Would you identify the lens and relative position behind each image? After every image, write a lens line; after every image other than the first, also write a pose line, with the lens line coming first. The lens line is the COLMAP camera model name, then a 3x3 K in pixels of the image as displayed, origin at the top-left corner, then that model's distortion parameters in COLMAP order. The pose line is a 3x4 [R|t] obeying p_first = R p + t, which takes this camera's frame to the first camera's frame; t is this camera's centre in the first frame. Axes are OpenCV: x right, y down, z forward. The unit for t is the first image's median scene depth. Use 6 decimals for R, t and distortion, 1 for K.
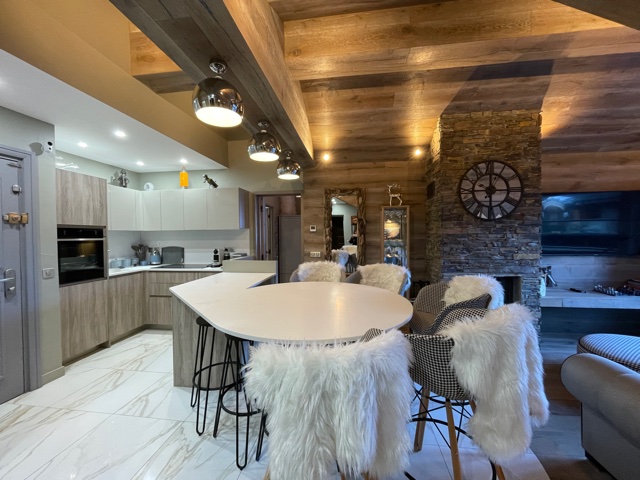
lens RADIAL K [[258.7, 0, 320.8], [0, 258.7, 239.9], [0, 0, 1]] dist [-0.001411, -0.000548]
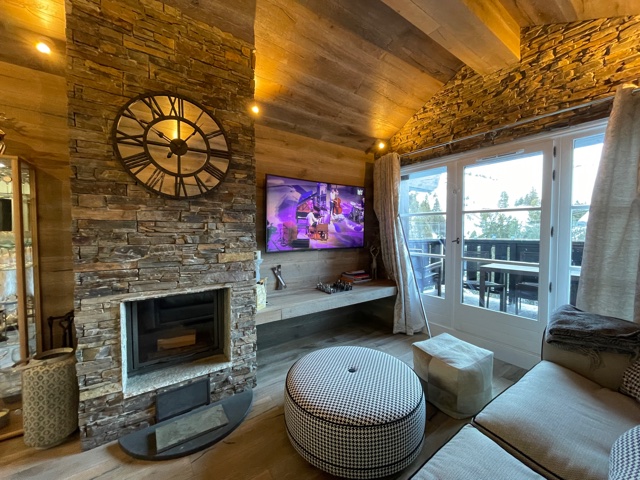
lens RADIAL K [[258.7, 0, 319.8], [0, 258.7, 242.1], [0, 0, 1]] dist [-0.001411, -0.000548]
pose [[0.733630, -0.017369, 0.679328, 0.487152], [0.003017, 0.999747, 0.022302, 0.010769], [-0.679543, -0.014312, 0.733496, 0.350045]]
